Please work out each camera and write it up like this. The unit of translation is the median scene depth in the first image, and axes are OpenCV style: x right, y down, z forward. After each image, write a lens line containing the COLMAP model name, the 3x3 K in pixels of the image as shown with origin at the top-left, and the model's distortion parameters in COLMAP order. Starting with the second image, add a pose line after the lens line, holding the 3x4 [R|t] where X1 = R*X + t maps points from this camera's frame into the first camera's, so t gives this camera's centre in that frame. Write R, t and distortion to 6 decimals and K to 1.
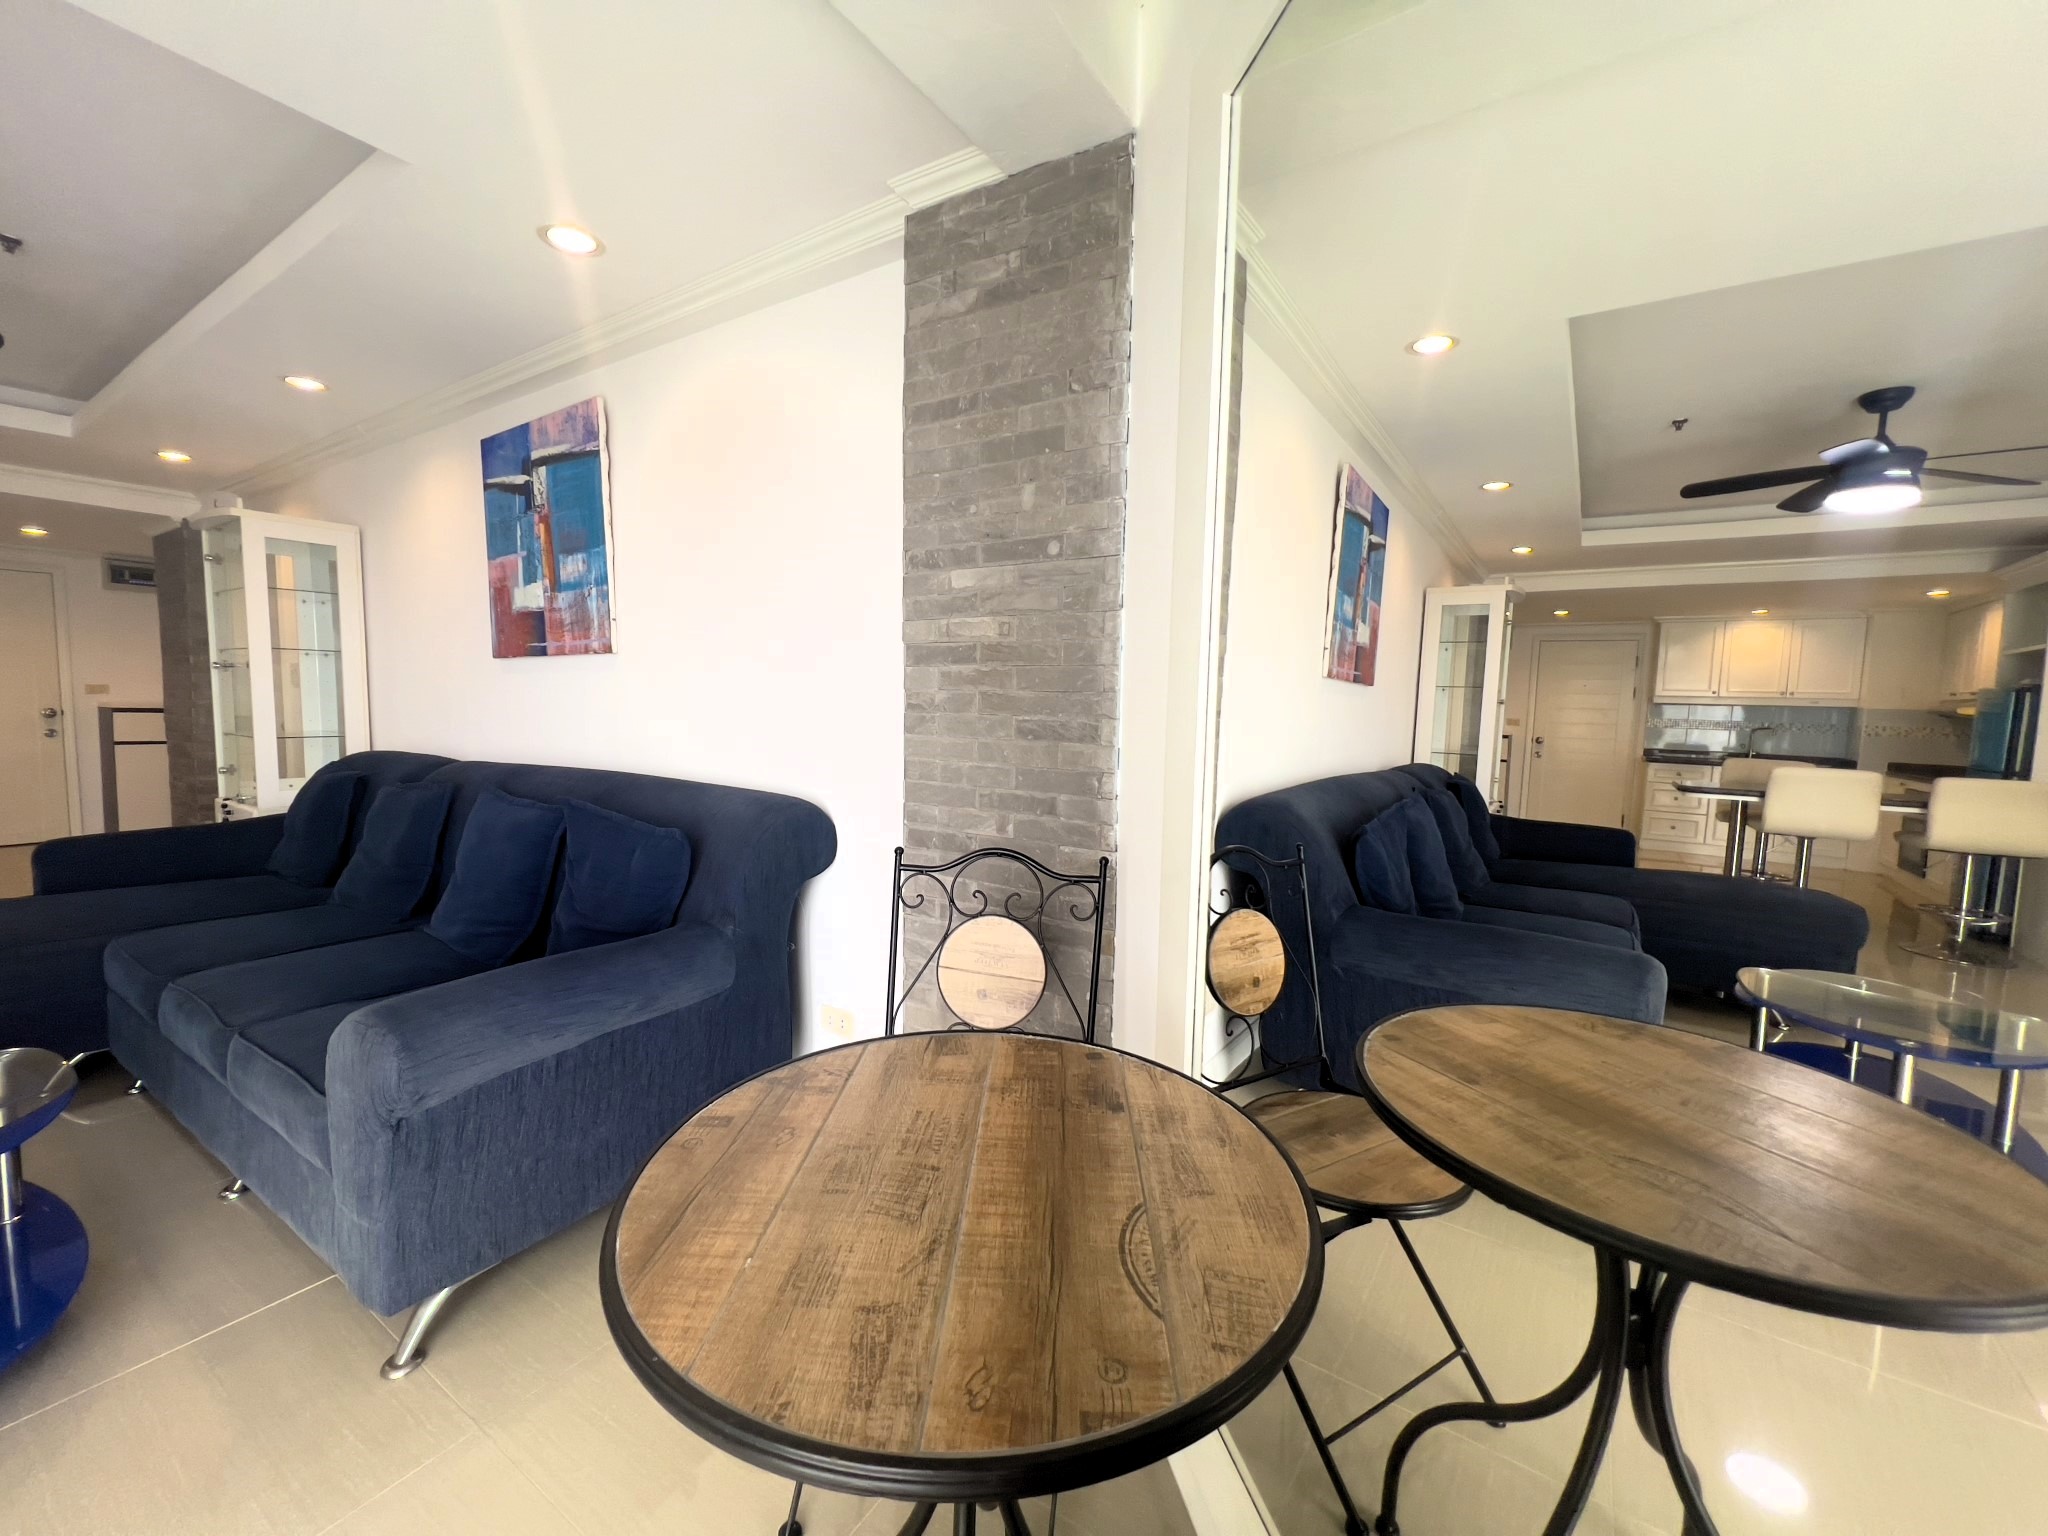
lens RADIAL K [[815.7, 0, 1025.1], [0, 815.7, 769.0], [0, 0, 1]] dist [-0.005099, 0.001196]
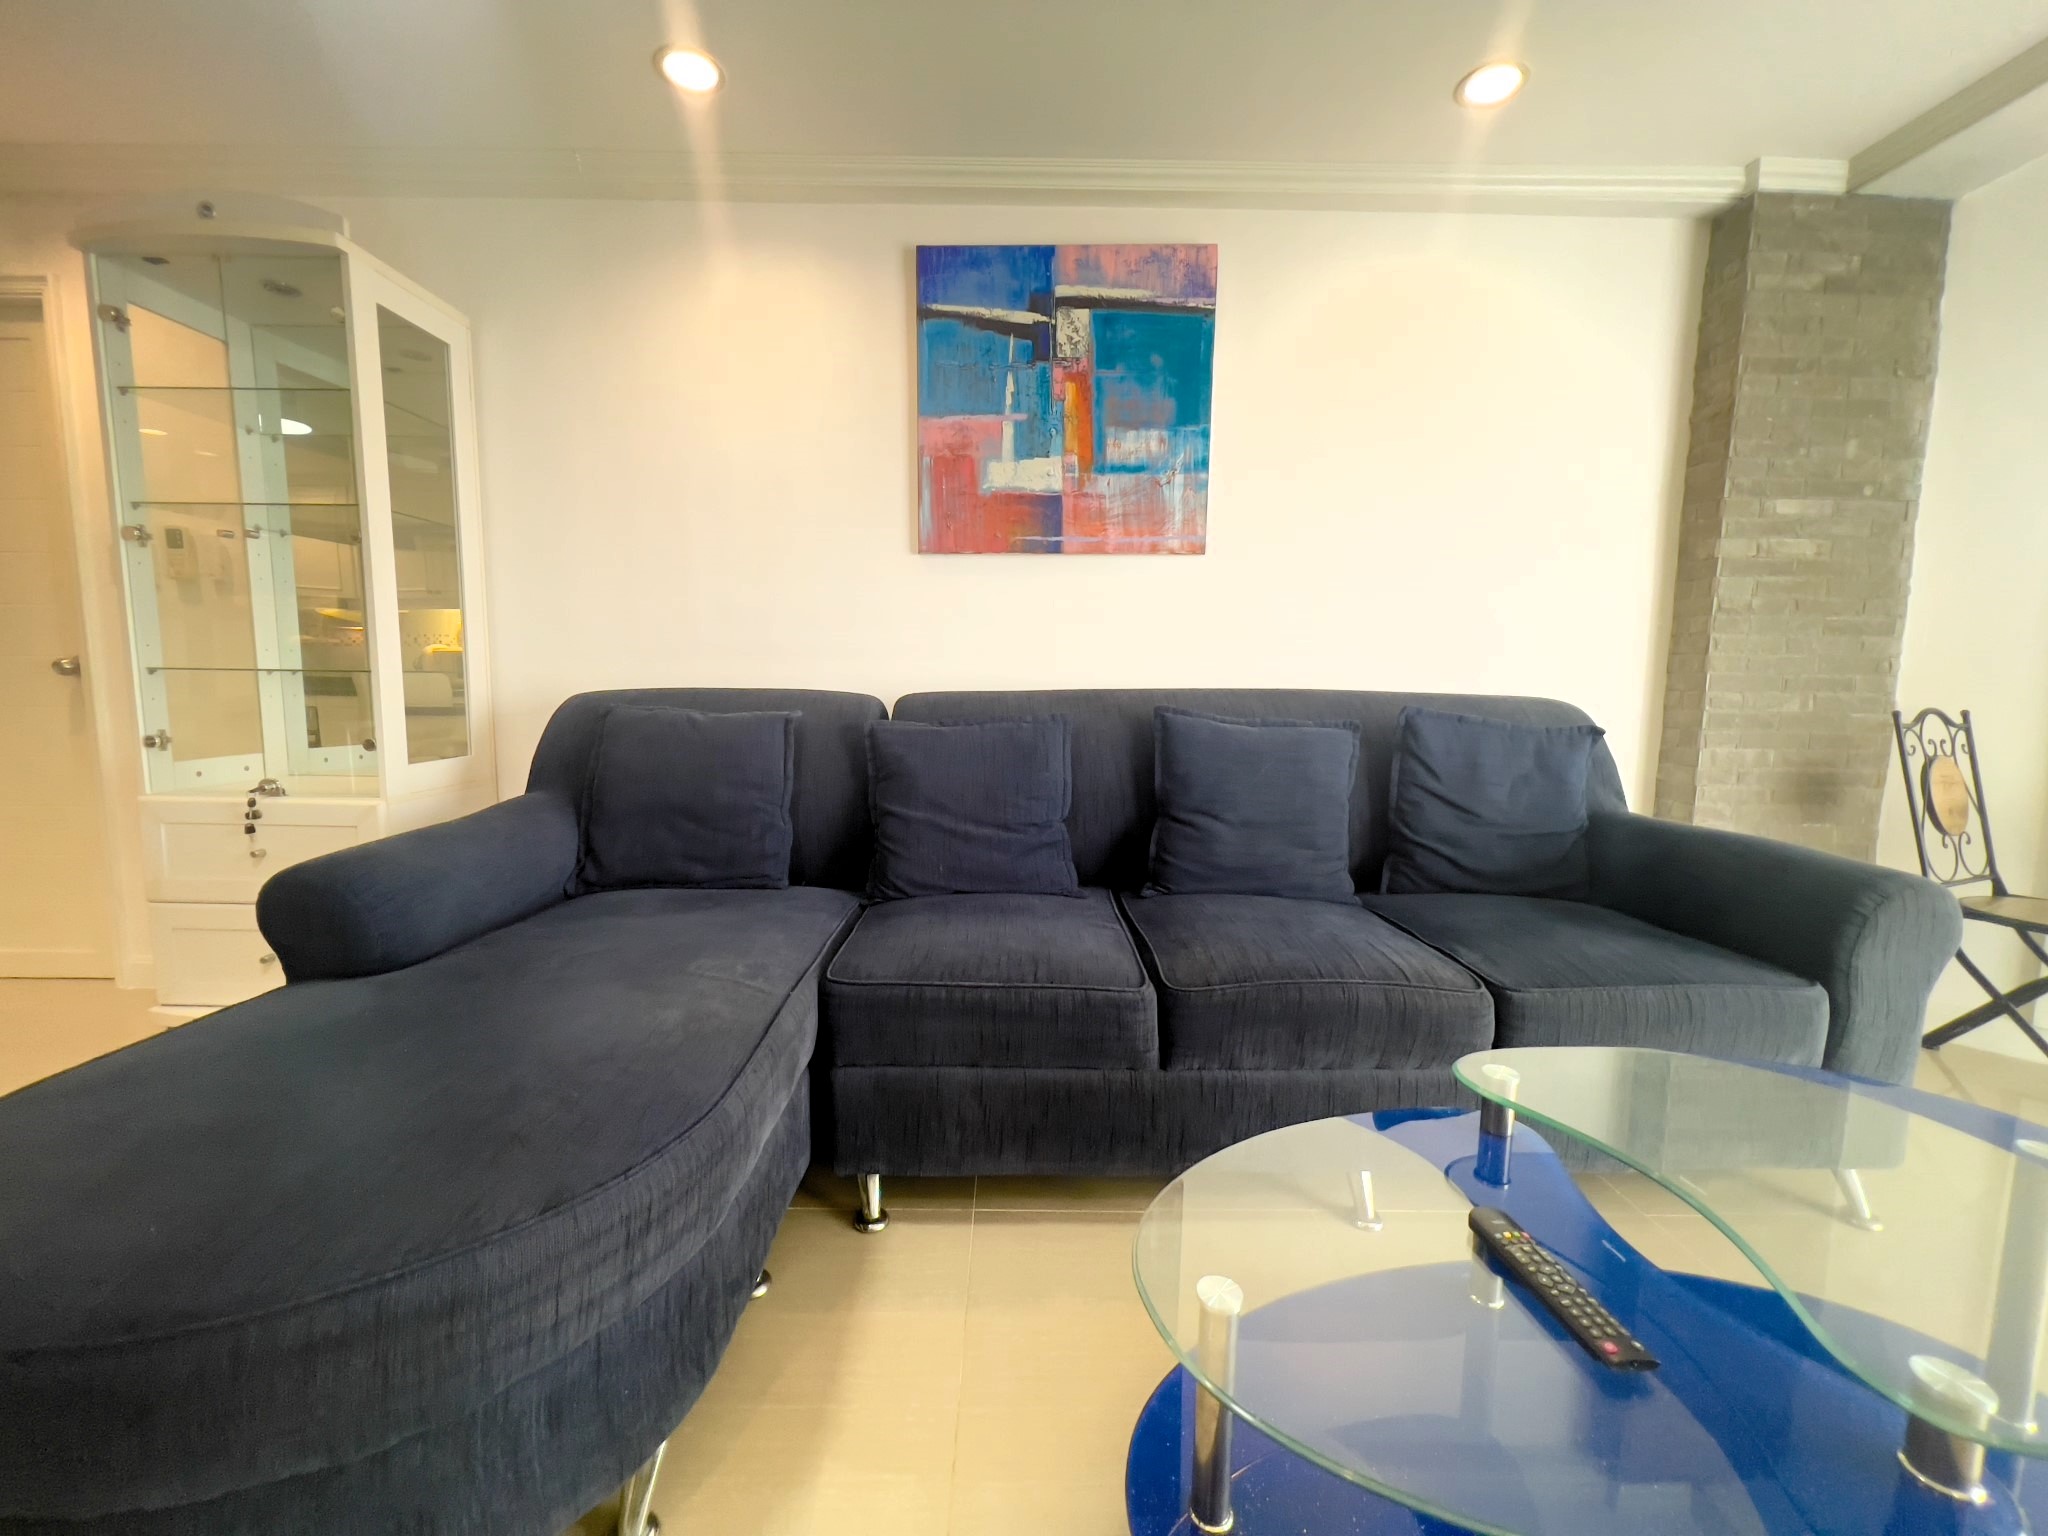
lens RADIAL K [[815.7, 0, 1024.1], [0, 815.7, 766.6], [0, 0, 1]] dist [-0.005099, 0.001196]
pose [[0.835144, -0.067462, 0.545879, -1.762011], [0.051357, 0.997678, 0.044725, 0.048535], [-0.547629, -0.009317, 0.836669, 0.594133]]
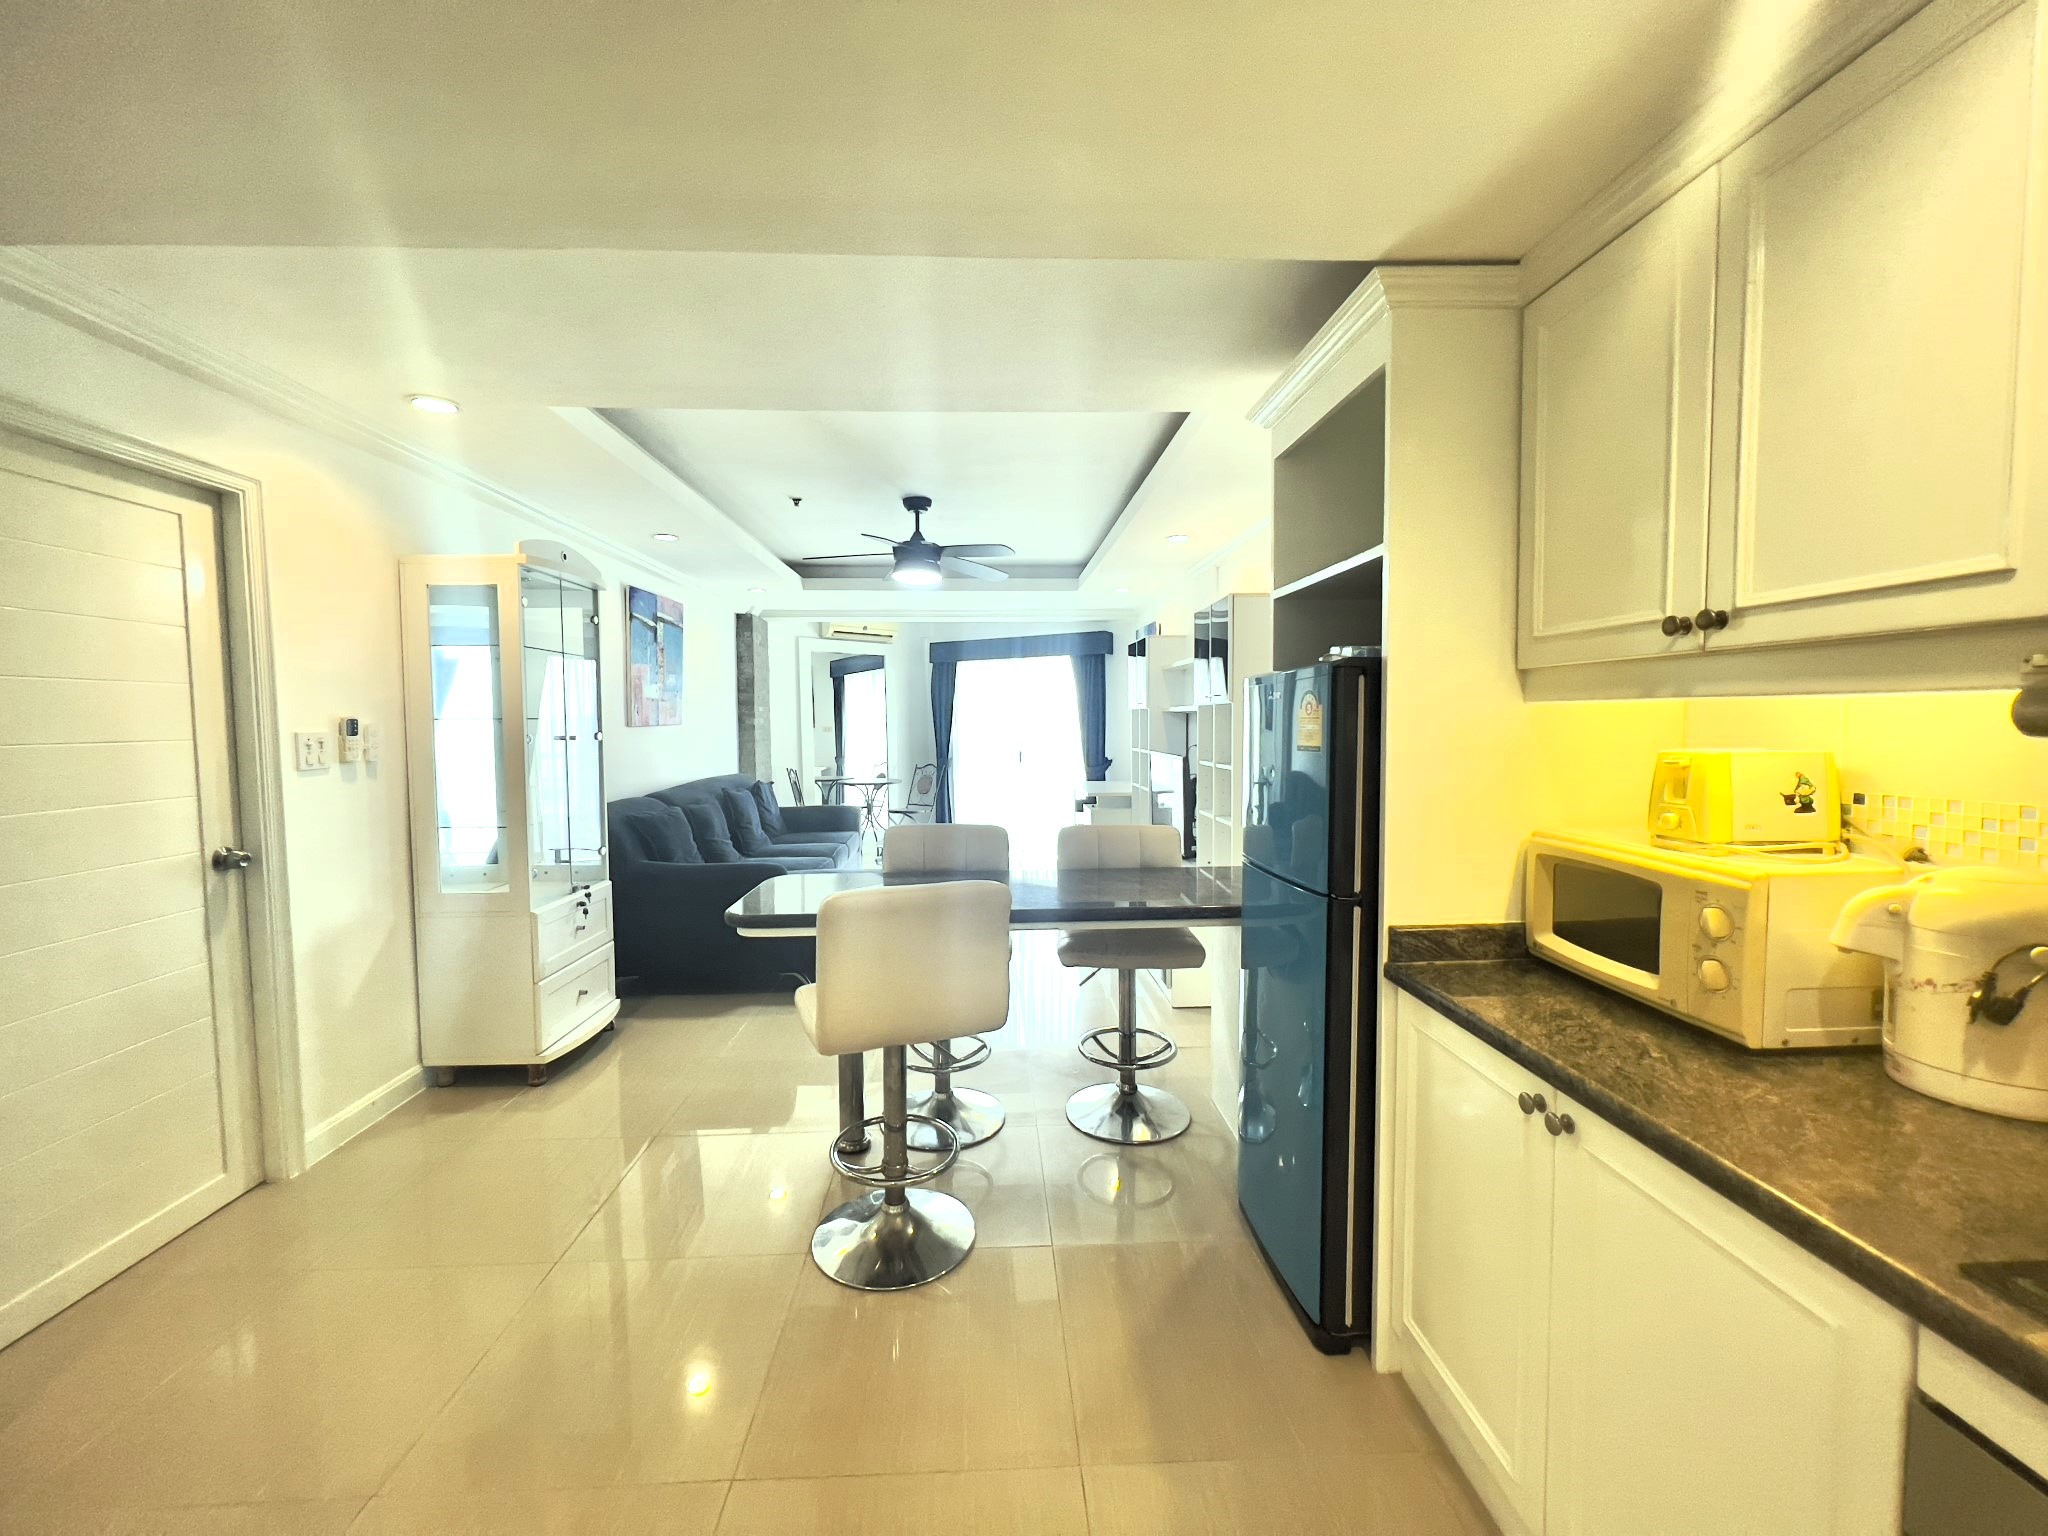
lens RADIAL K [[815.7, 0, 1015.7], [0, 815.7, 764.6], [0, 0, 1]] dist [-0.005099, 0.001196]
pose [[-0.579932, -0.057740, 0.812616, -4.091443], [0.065608, 0.990935, 0.117233, -0.350870], [-0.812019, 0.121301, -0.570886, 2.306645]]
